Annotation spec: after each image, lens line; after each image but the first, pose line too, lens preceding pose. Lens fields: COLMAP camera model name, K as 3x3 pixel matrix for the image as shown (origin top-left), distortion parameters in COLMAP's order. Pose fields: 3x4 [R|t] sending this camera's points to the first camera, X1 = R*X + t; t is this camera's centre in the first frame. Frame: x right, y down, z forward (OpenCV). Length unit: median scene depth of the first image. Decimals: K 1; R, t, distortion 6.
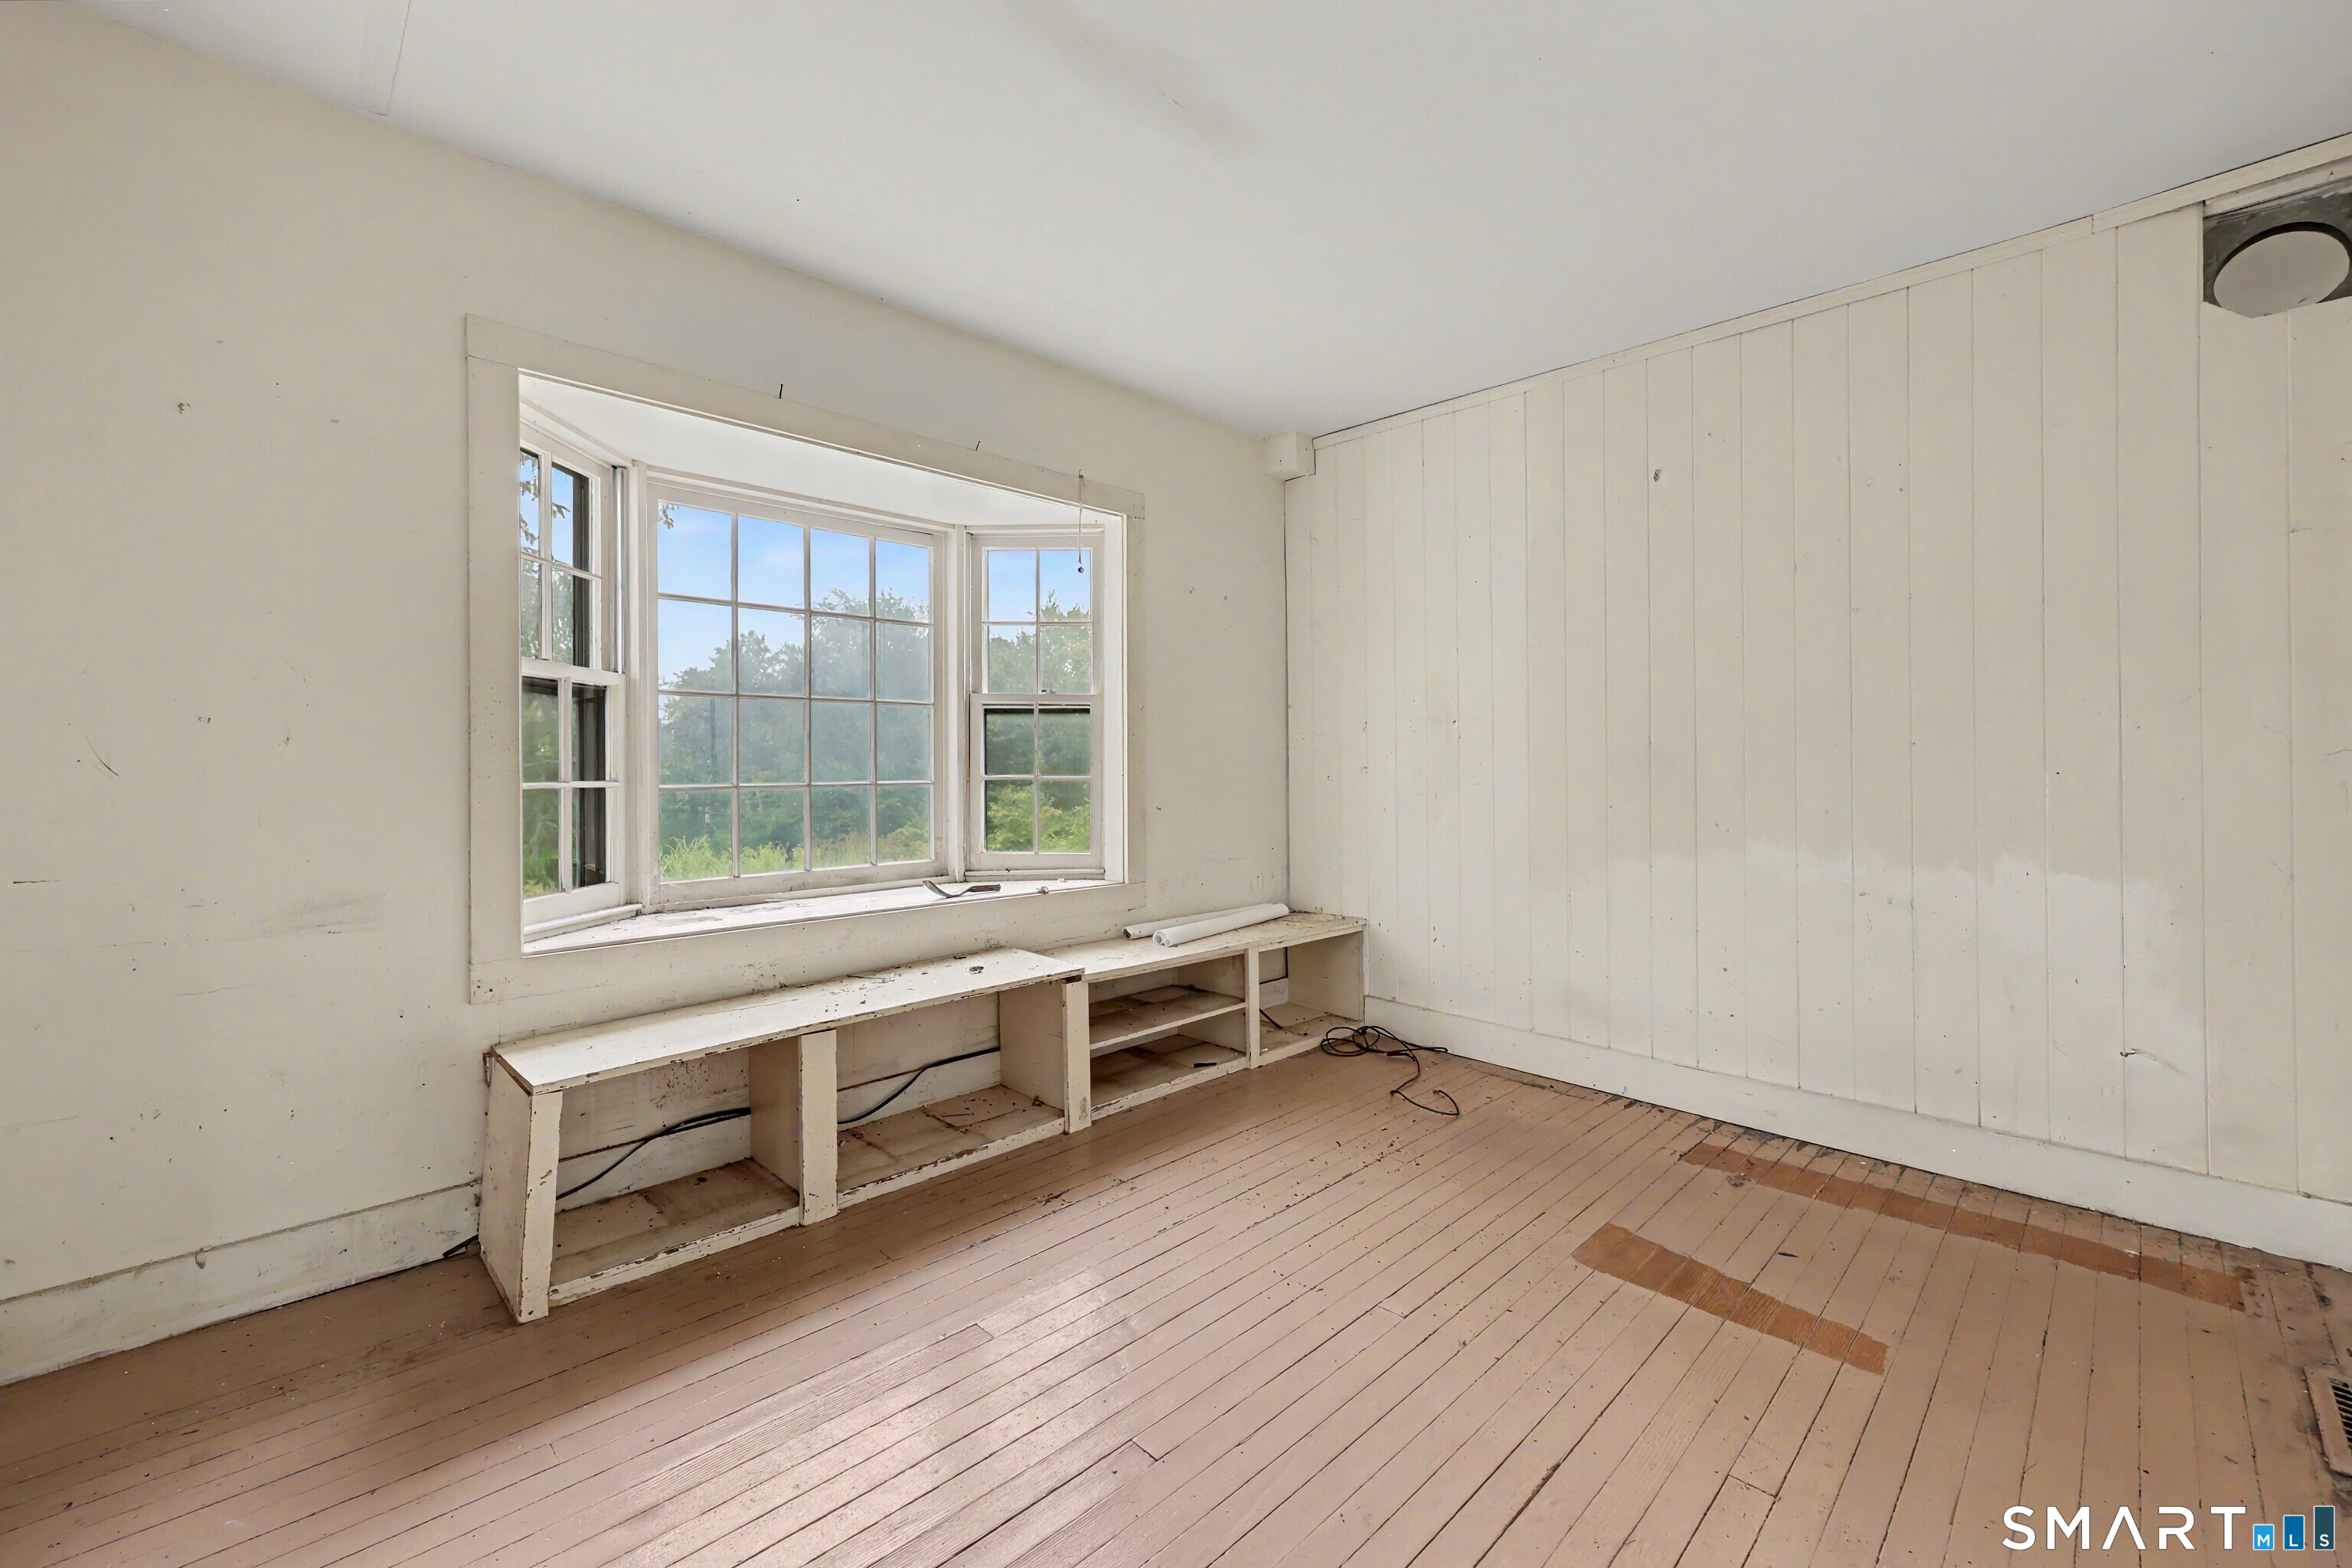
lens RADIAL K [[957.4, 0, 1189.0], [0, 957.4, 776.2], [0, 0, 1]] dist [0.002534, 0.000352]
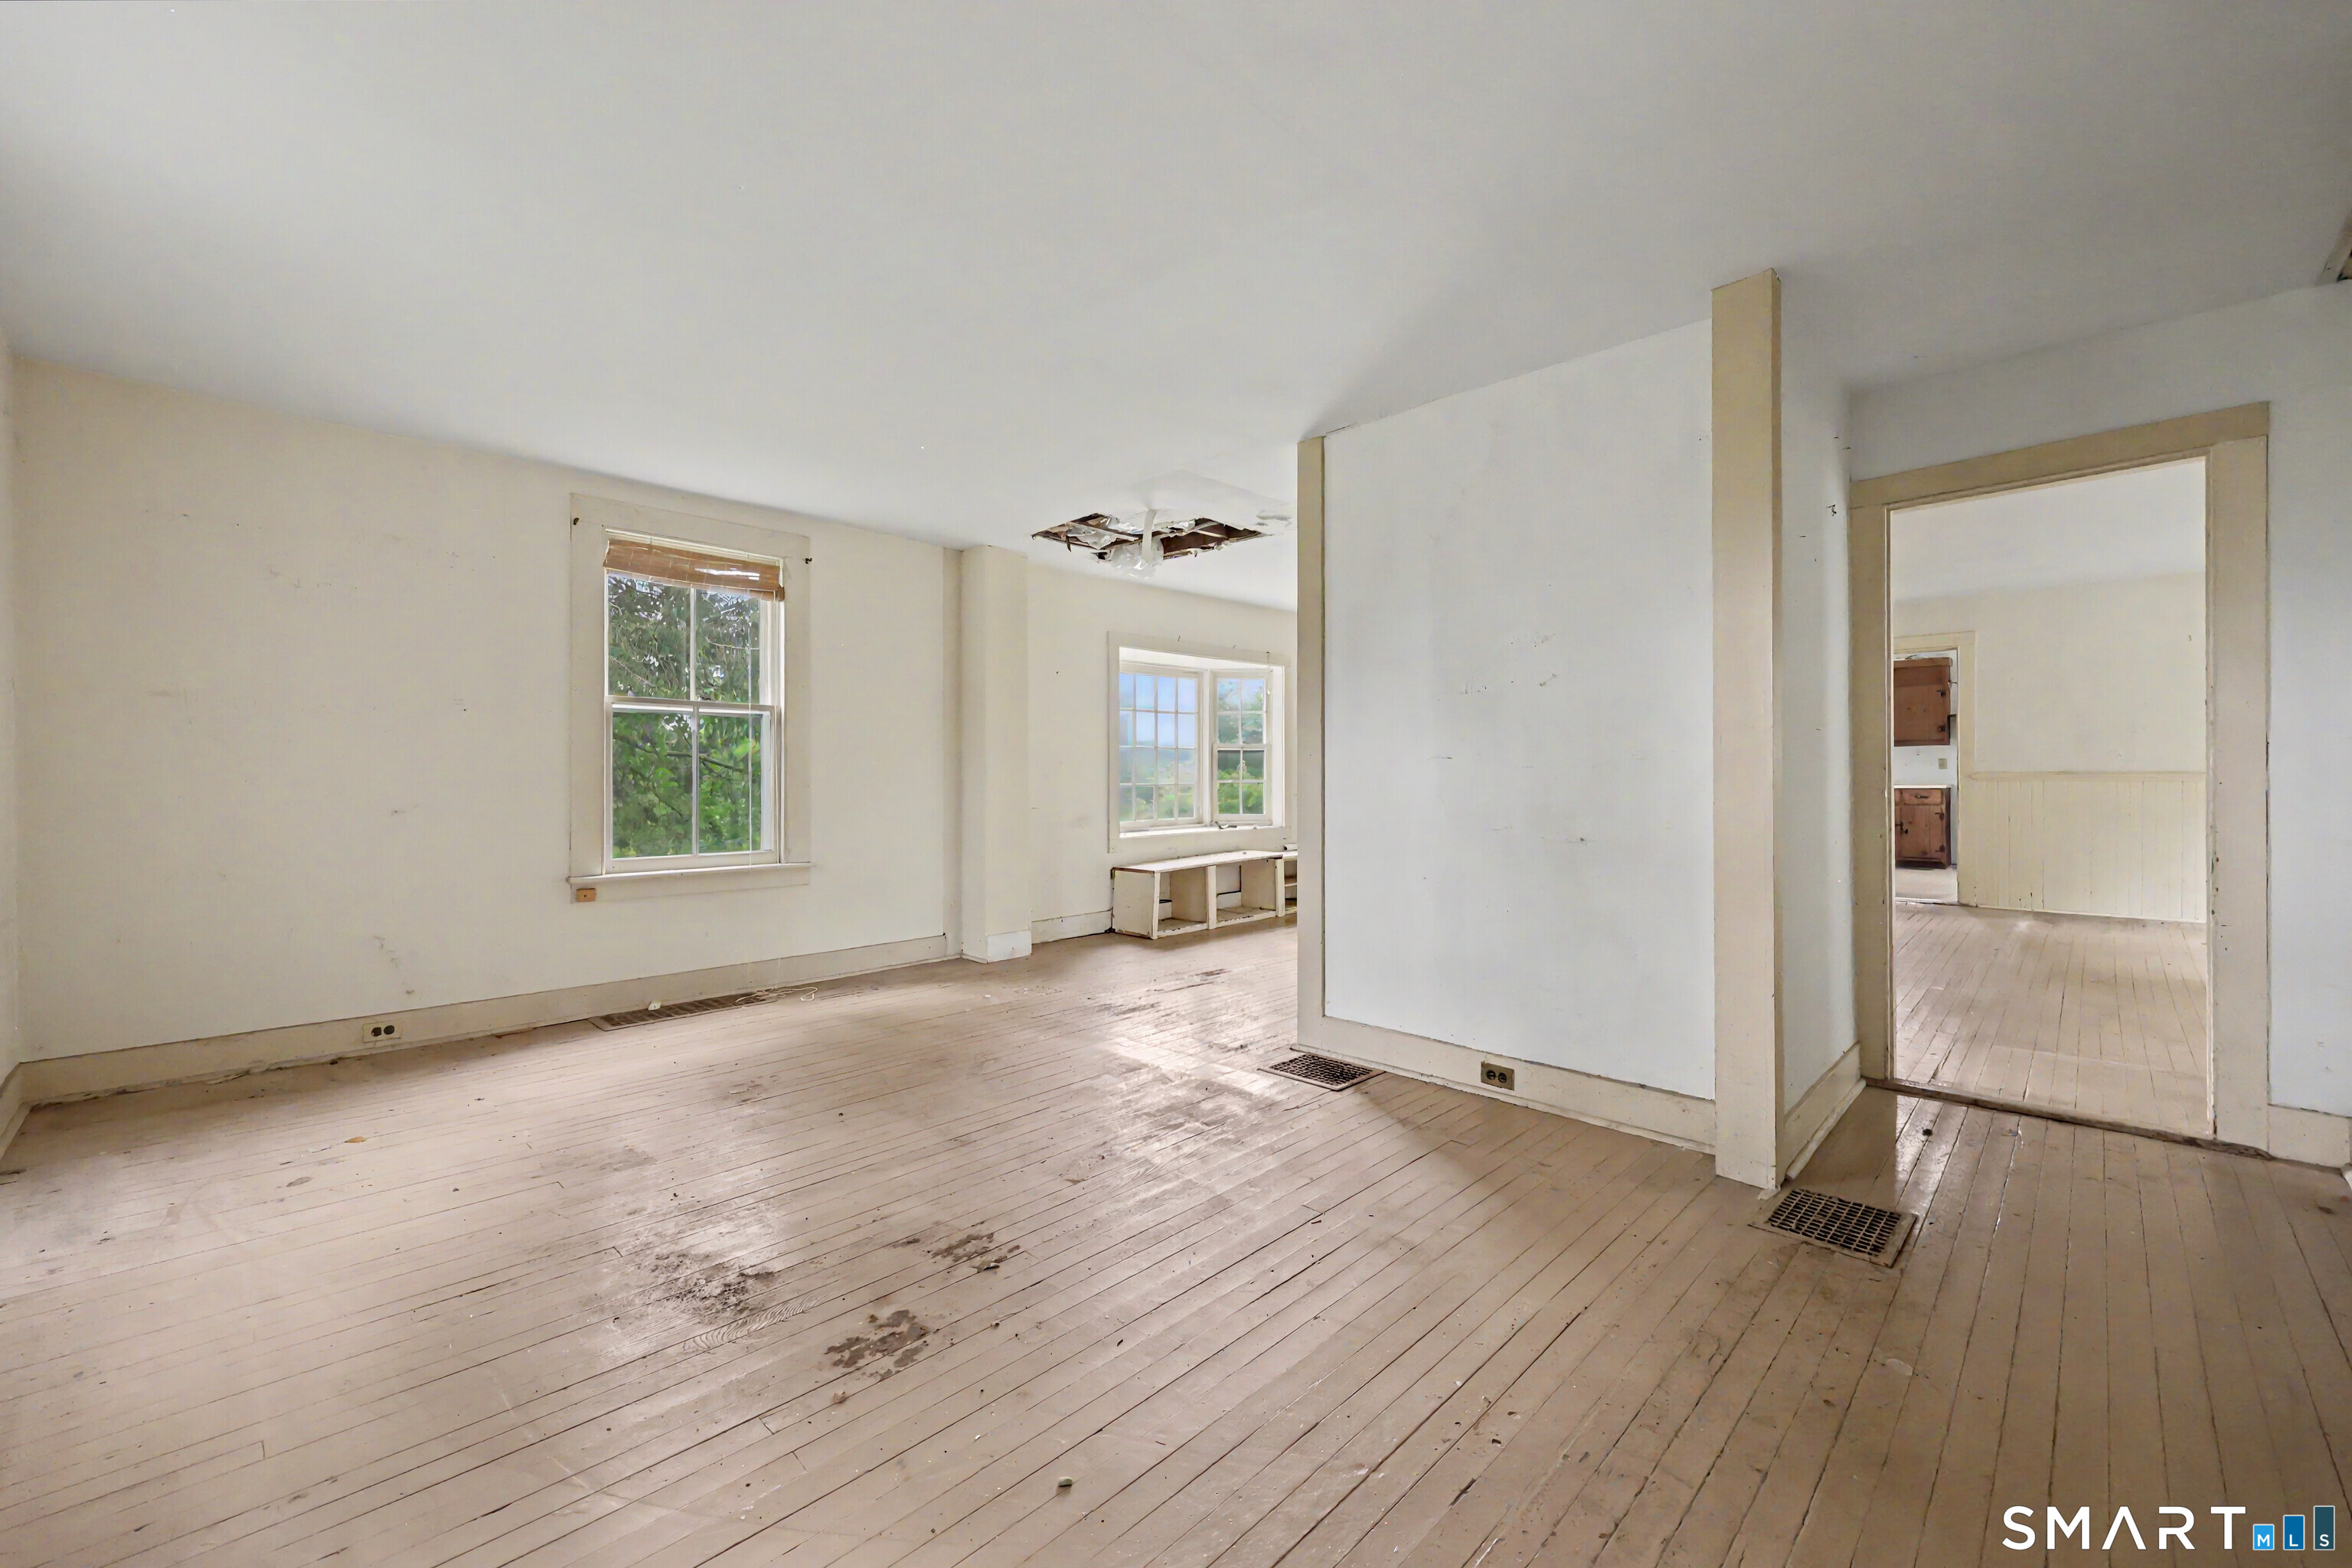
lens RADIAL K [[942.7, 0, 1188.4], [0, 942.7, 784.6], [0, 0, 1]] dist [0.000133, -0.000038]
pose [[0.999687, 0.006827, 0.024085, -0.454764], [-0.007046, 0.999934, 0.009026, -0.013669], [-0.024022, -0.009193, 0.999669, -1.644412]]
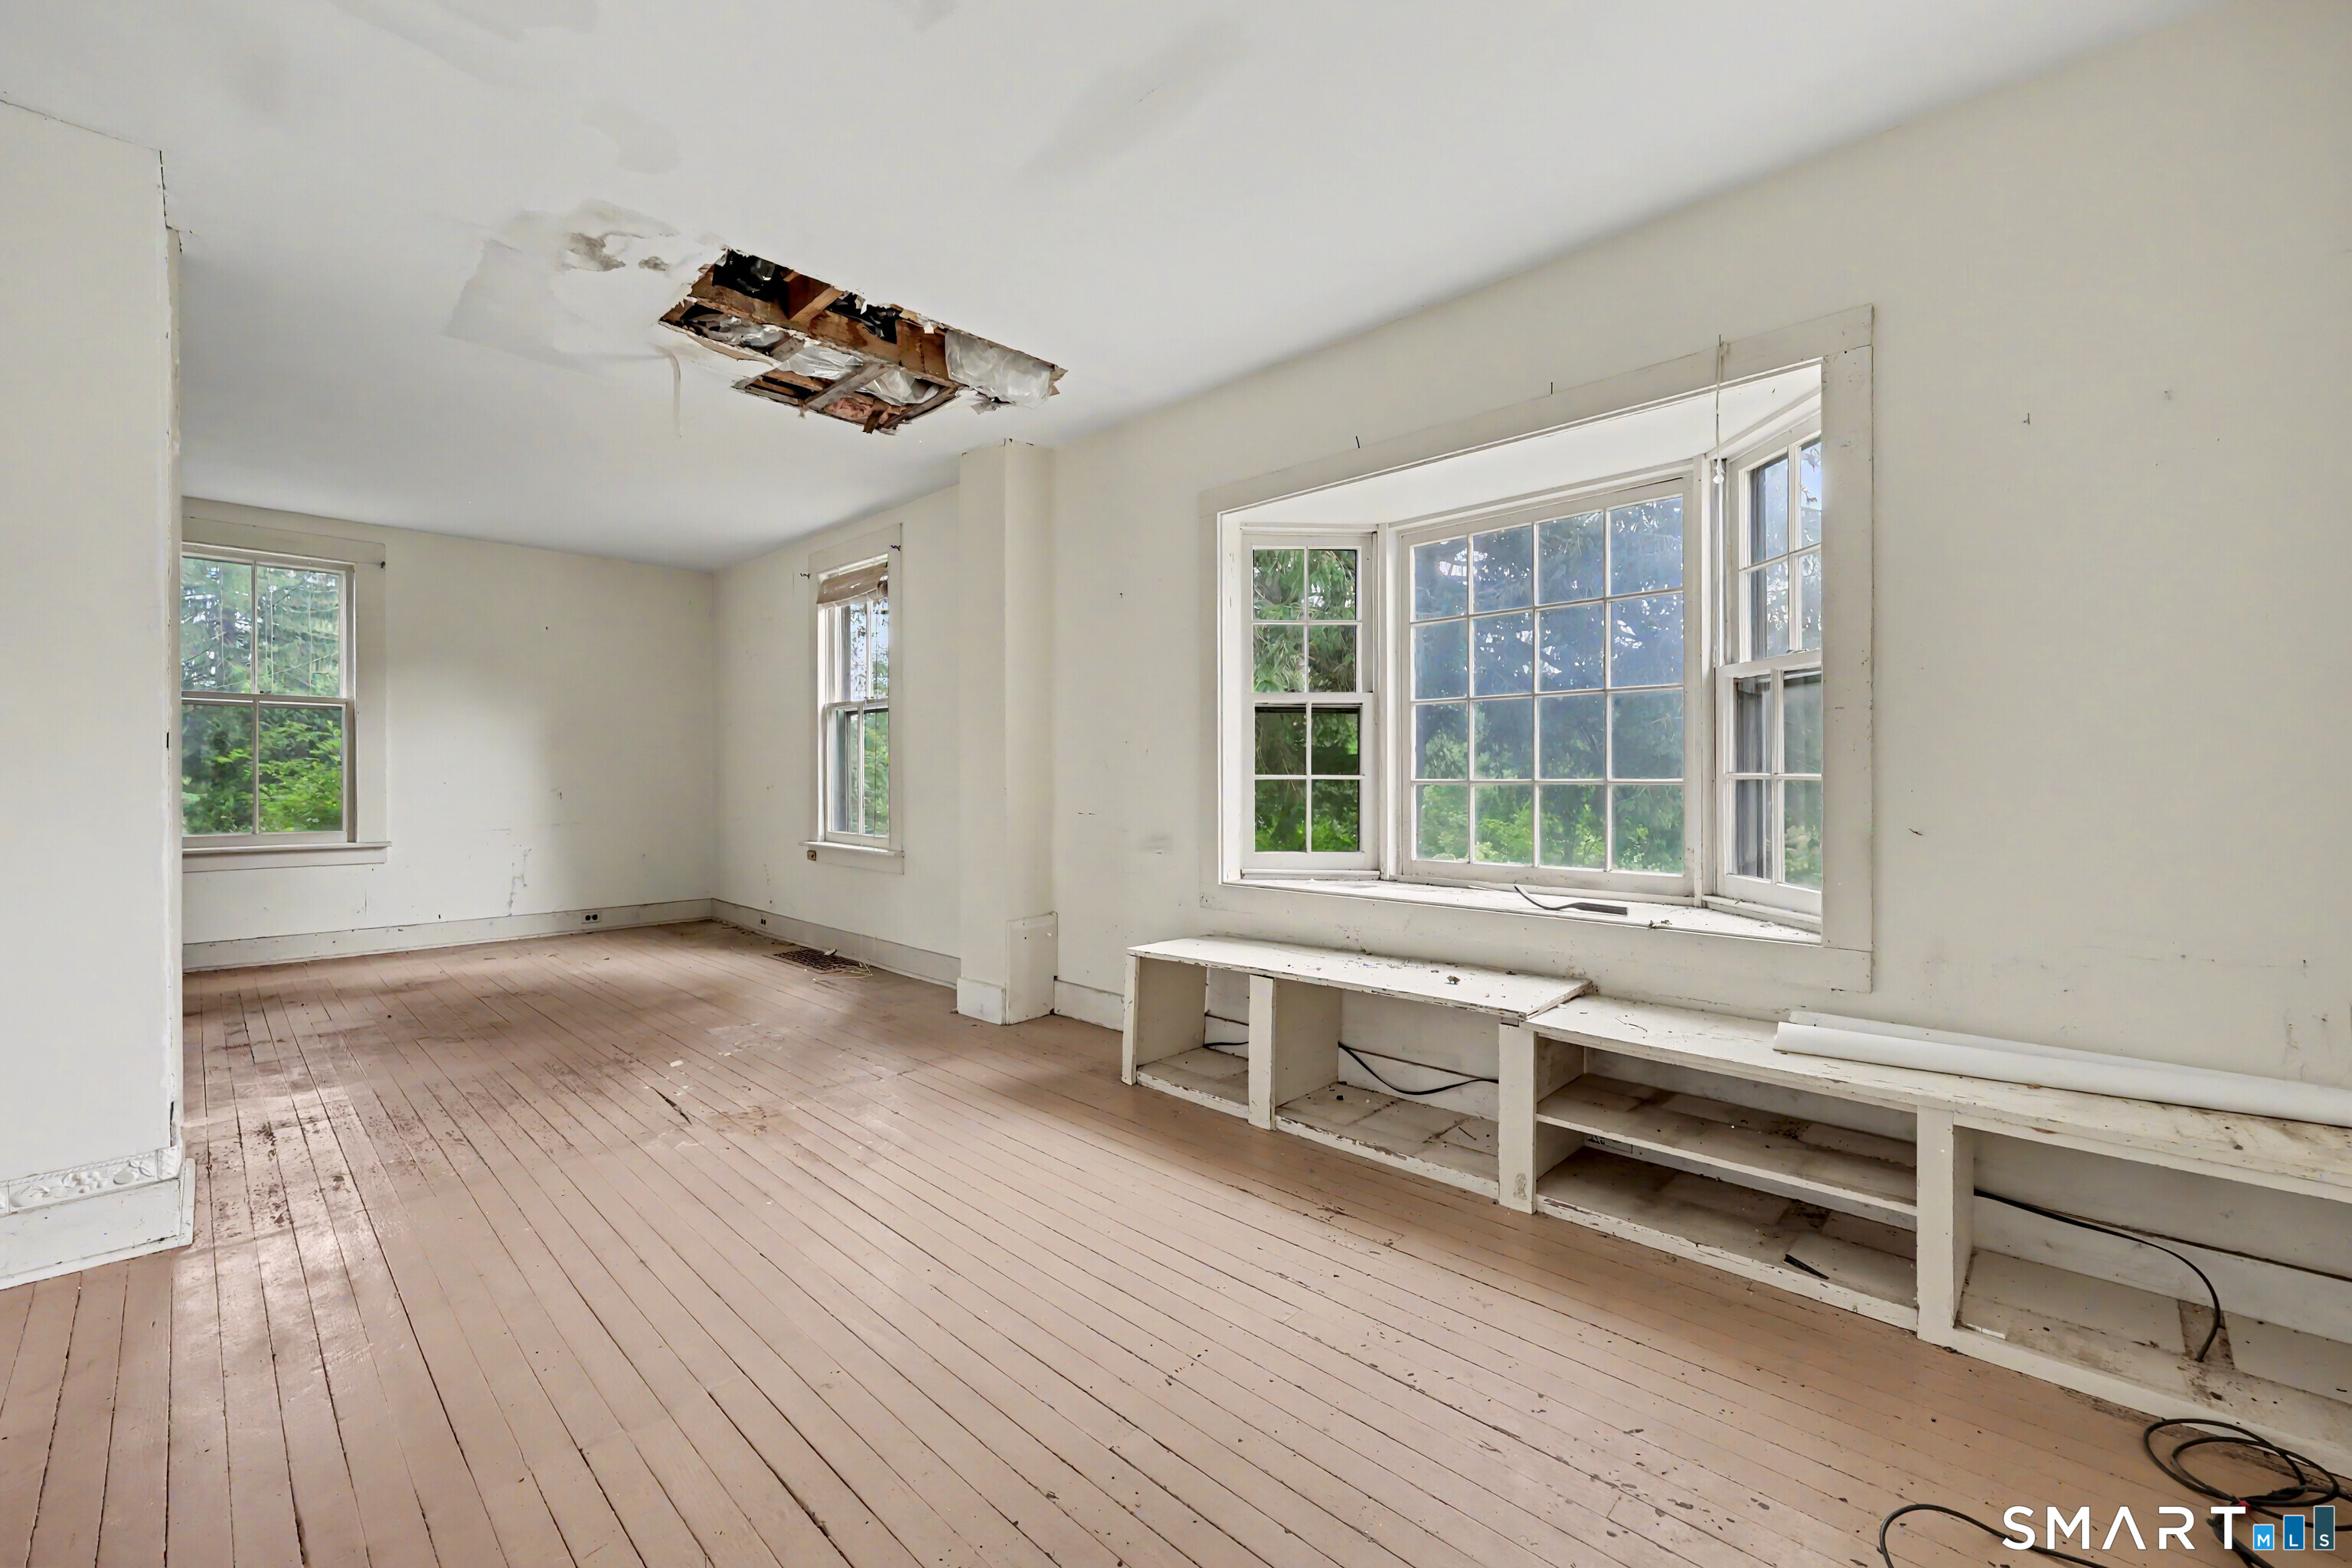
lens RADIAL K [[959.8, 0, 1184.4], [0, 959.8, 780.2], [0, 0, 1]] dist [0.013399, 0.000082]
pose [[0.023357, 0.018009, -0.999565, 0.740727], [0.000773, 0.999837, 0.018032, -0.011328], [0.999727, -0.001194, 0.023339, 0.748482]]
